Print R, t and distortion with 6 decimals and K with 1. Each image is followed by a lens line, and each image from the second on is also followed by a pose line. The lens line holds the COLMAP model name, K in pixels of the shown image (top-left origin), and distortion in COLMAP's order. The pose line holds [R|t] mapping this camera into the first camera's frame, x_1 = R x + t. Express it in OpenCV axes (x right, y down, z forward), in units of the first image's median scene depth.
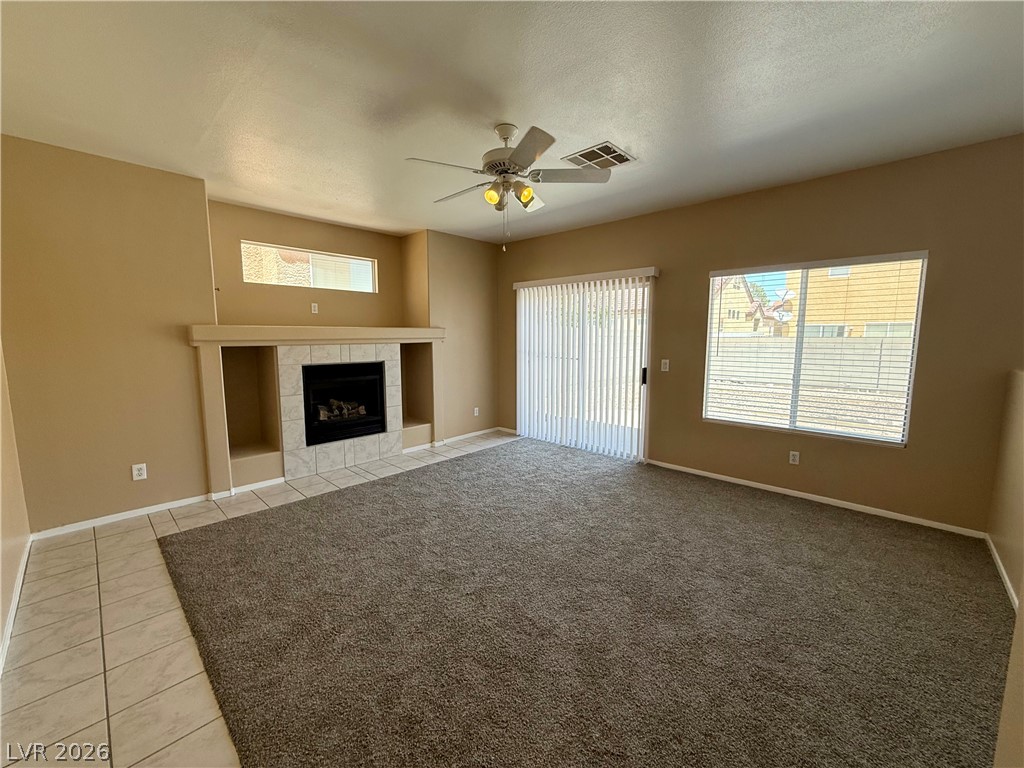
lens RADIAL K [[408.0, 0, 512.0], [0, 408.0, 379.8], [0, 0, 1]] dist [-0.002213, 0.000096]
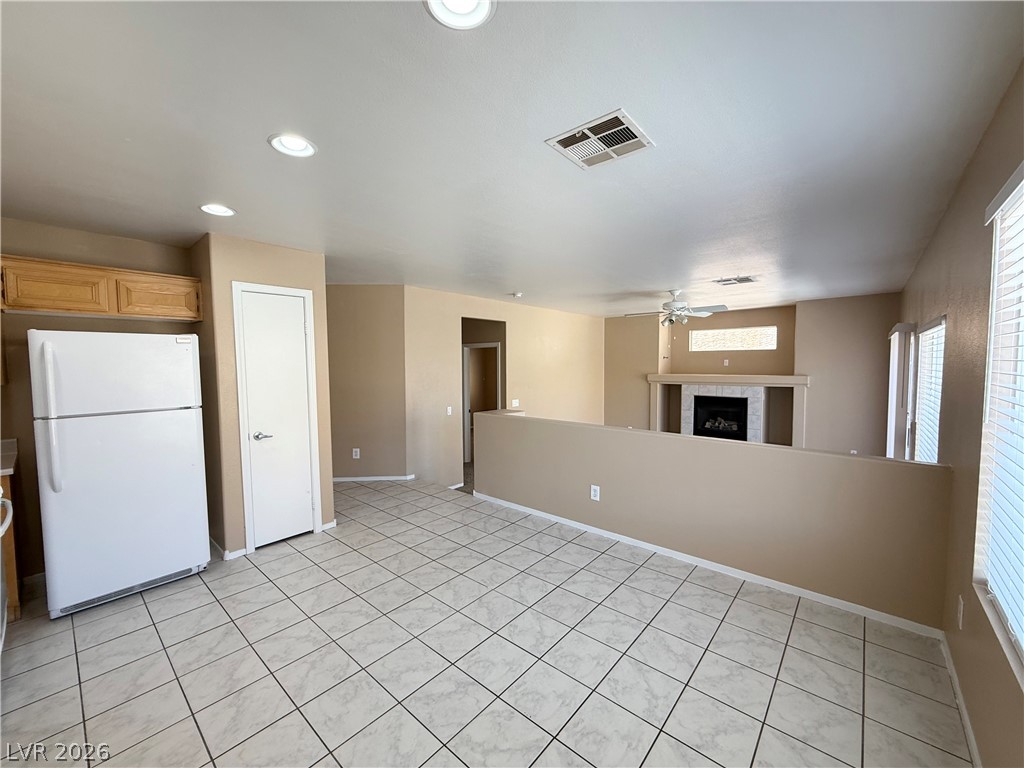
lens RADIAL K [[408.0, 0, 512.6], [0, 408.0, 384.5], [0, 0, 1]] dist [-0.002213, 0.000096]
pose [[0.042821, 0.057885, -0.997404, 1.157253], [-0.101433, 0.993414, 0.053299, -0.086402], [0.993920, 0.098888, 0.048411, 0.054063]]
